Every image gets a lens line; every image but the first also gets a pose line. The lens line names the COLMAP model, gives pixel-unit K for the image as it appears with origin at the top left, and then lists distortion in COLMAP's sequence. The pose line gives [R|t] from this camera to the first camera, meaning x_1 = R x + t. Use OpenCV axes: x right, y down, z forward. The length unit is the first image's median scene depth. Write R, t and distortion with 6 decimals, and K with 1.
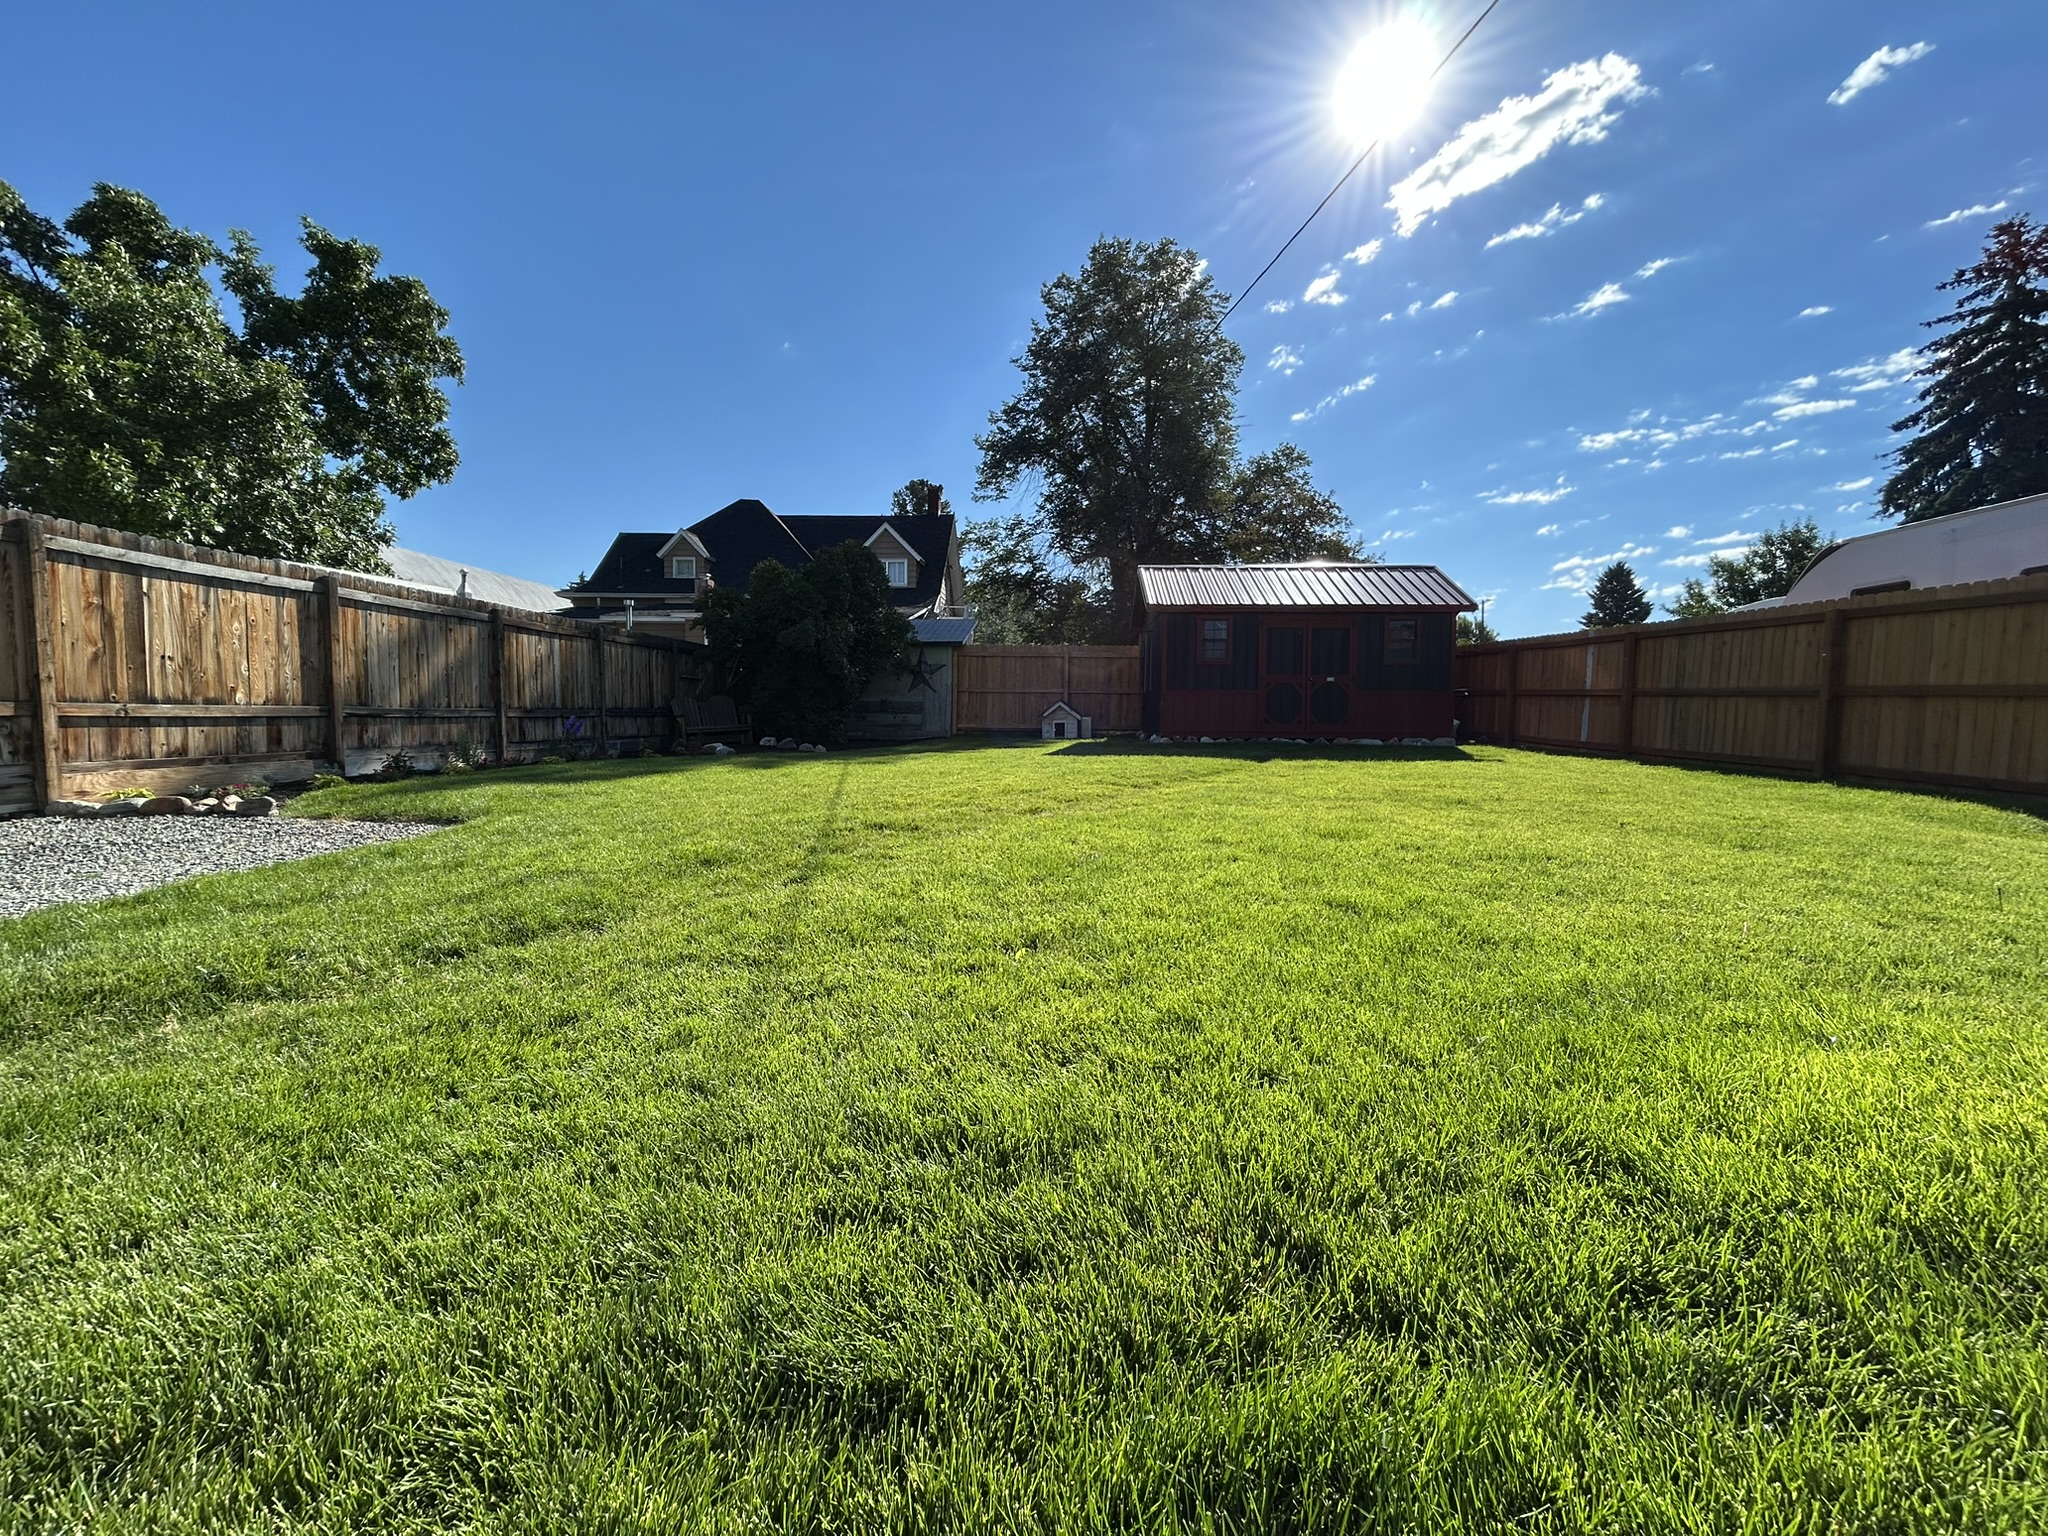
lens RADIAL K [[808.2, 0, 1024.0], [0, 808.2, 768.0], [0, 0, 1]] dist [-0.001018, -0.004941]
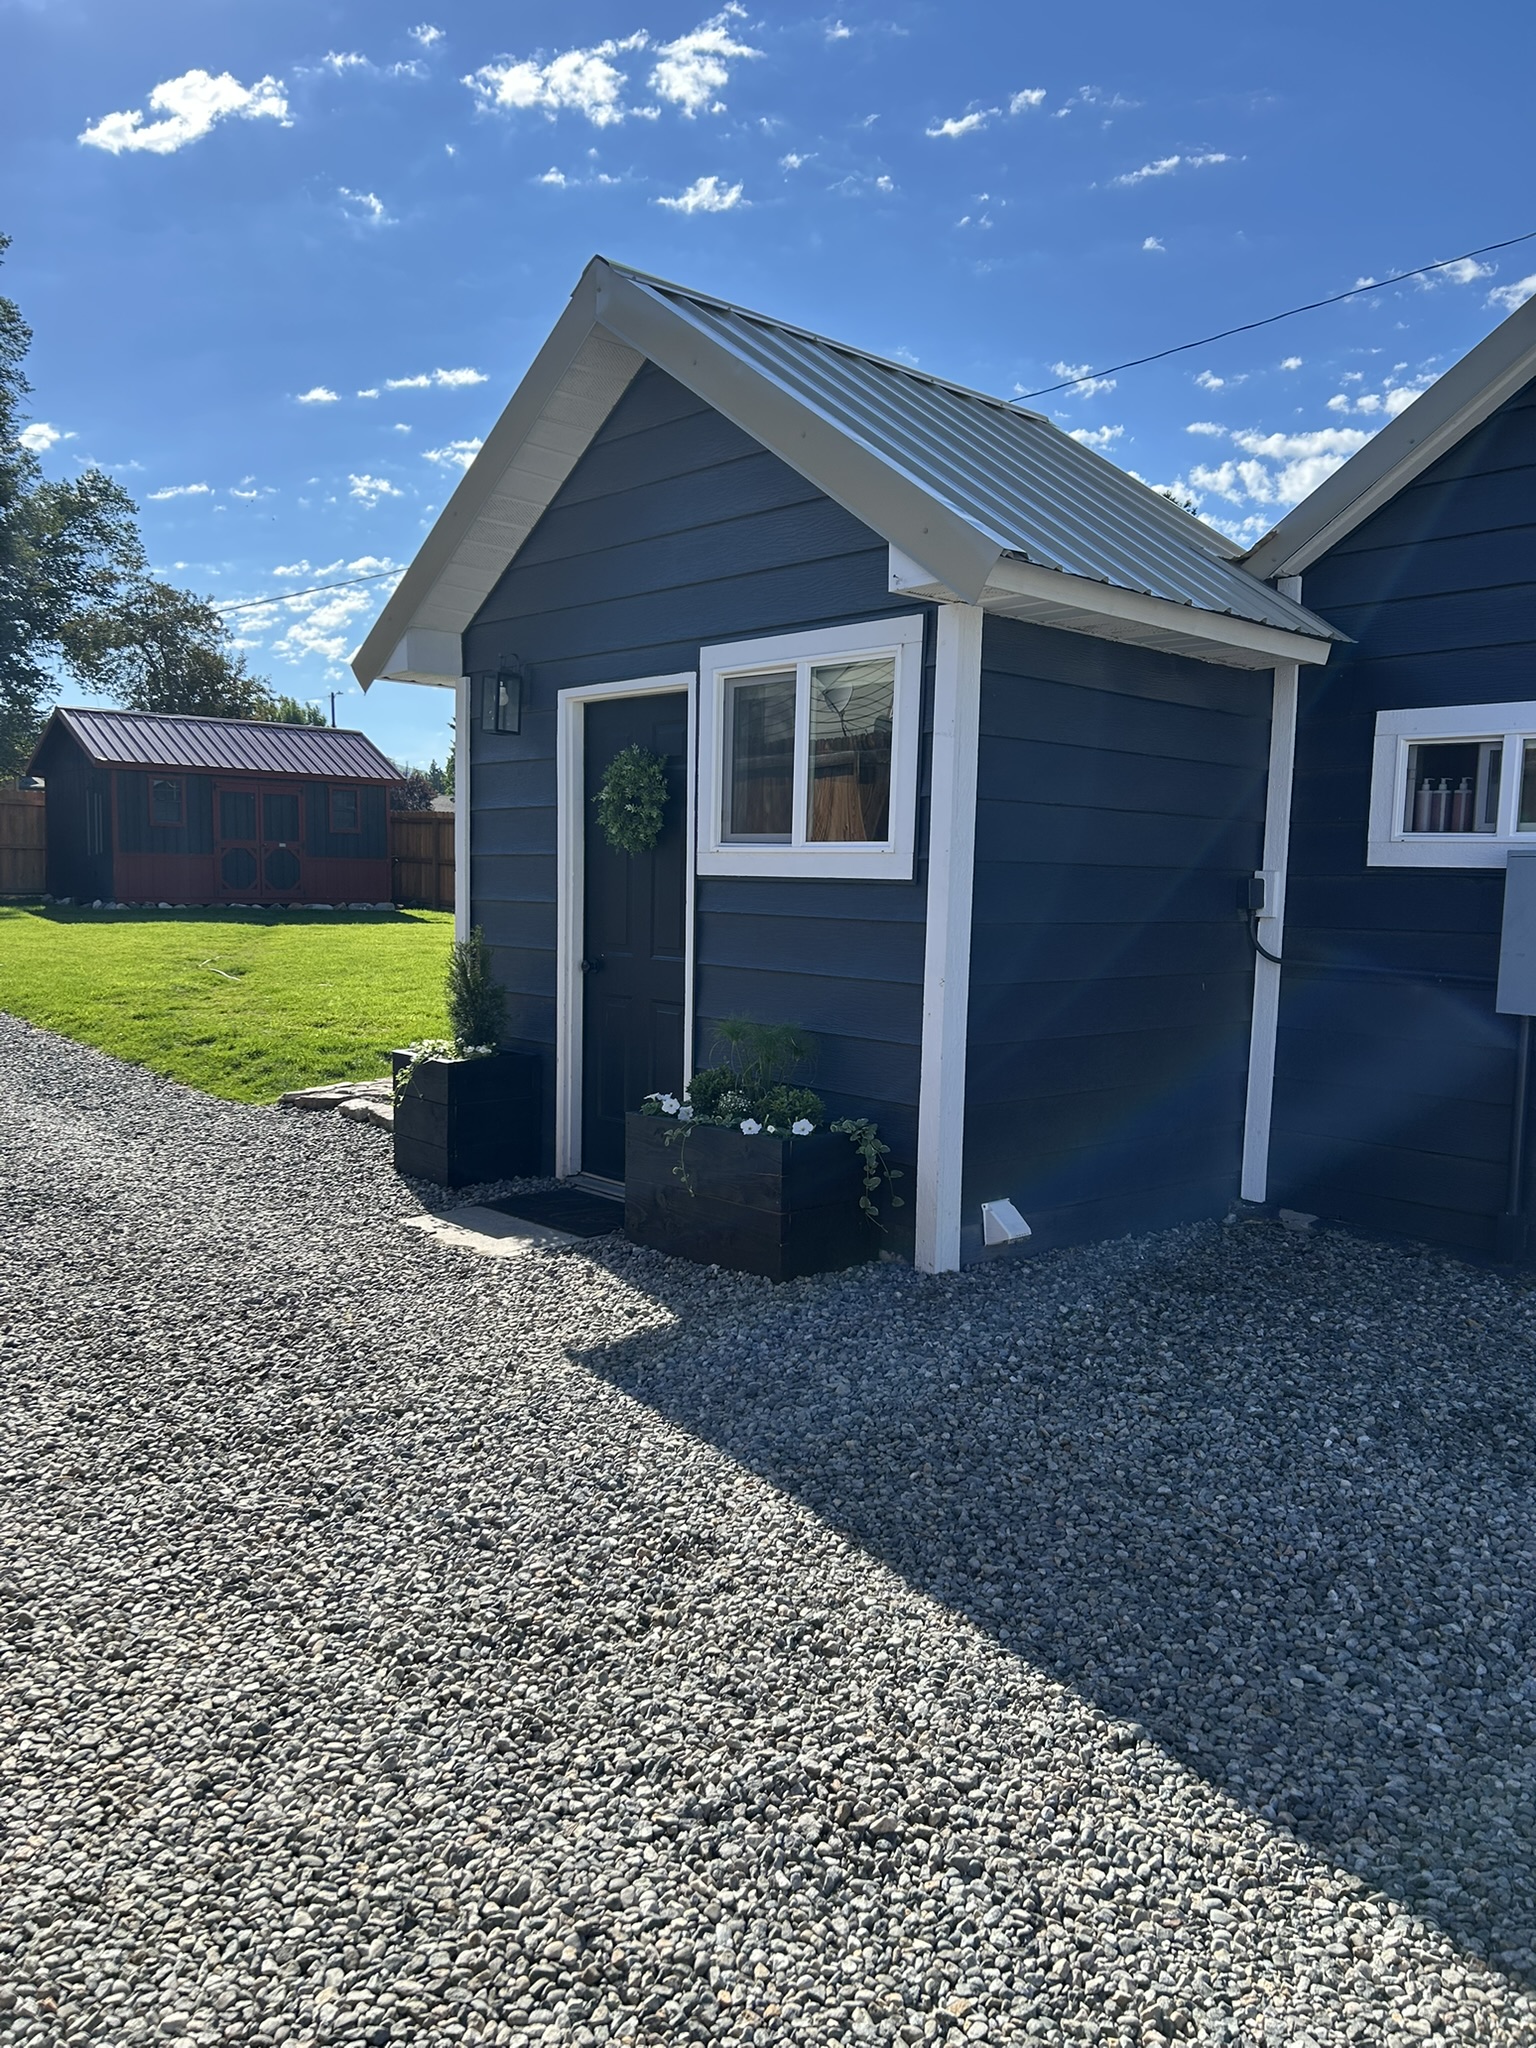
lens RADIAL K [[1570.3, 0, 768.0], [0, 1570.3, 1024.0], [0, 0, 1]] dist [0.002392, -0.004462]
pose [[0.684823, -0.073786, 0.724964, -0.397921], [0.038728, 0.997140, 0.064905, 0.004519], [-0.727679, -0.016372, 0.685722, -0.473533]]
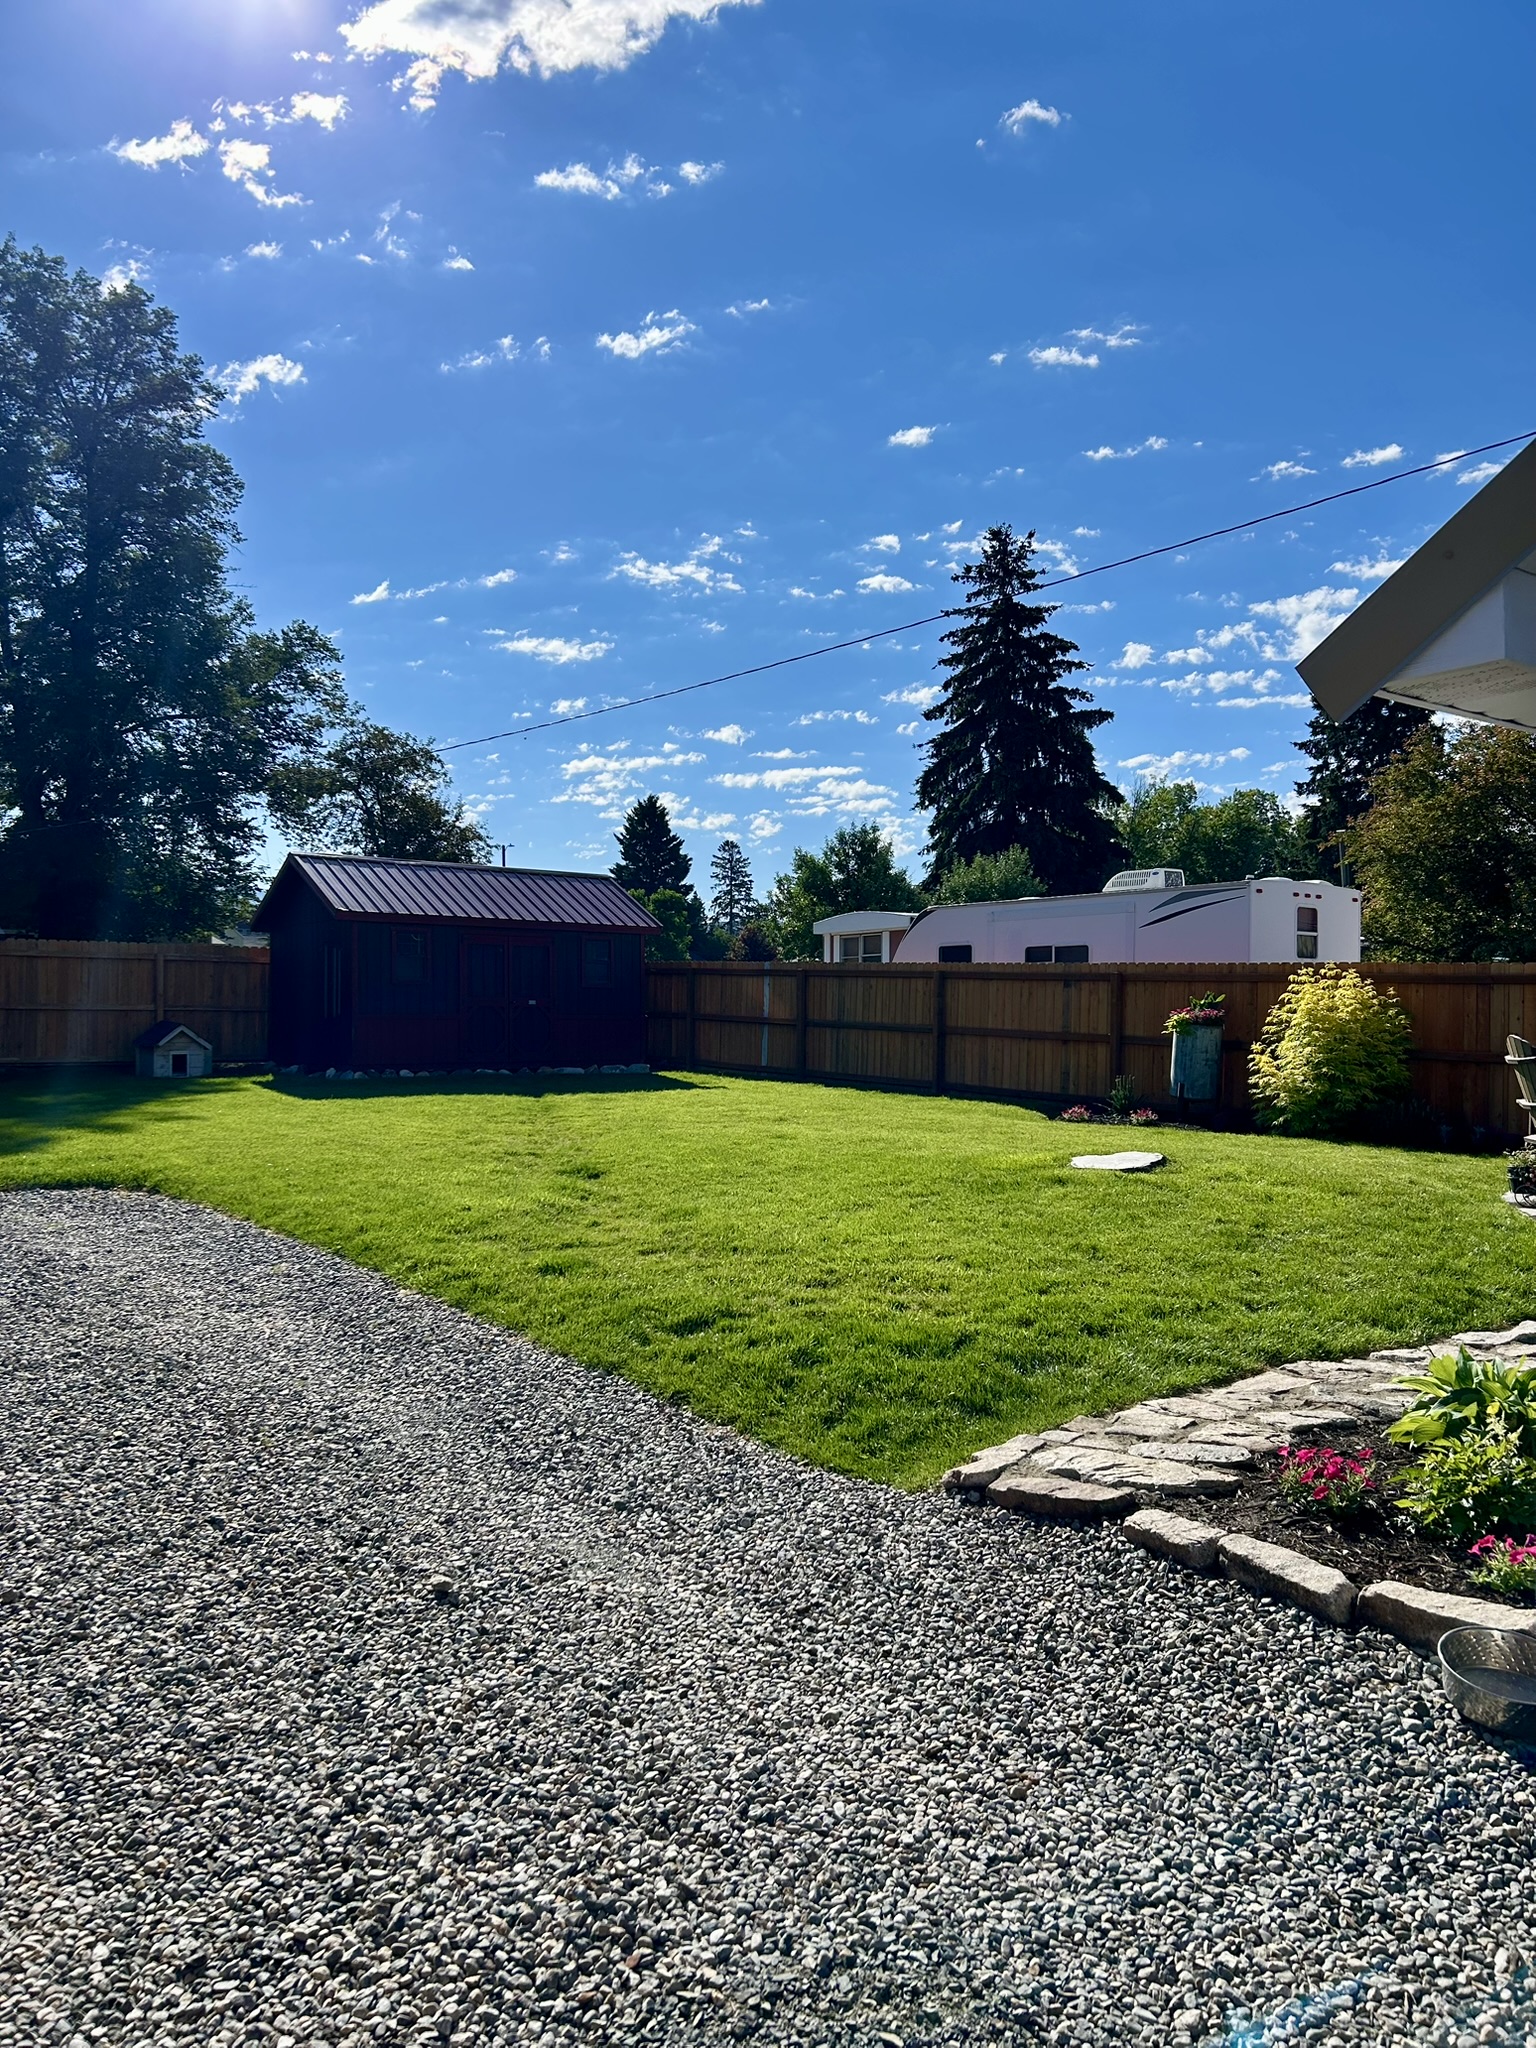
lens RADIAL K [[1570.3, 0, 768.0], [0, 1570.3, 1024.0], [0, 0, 1]] dist [0.002392, -0.004462]
pose [[0.742684, -0.011919, 0.669536, -0.366258], [0.044926, 0.998476, -0.032059, -0.011454], [-0.668133, 0.053889, 0.742088, -0.289303]]
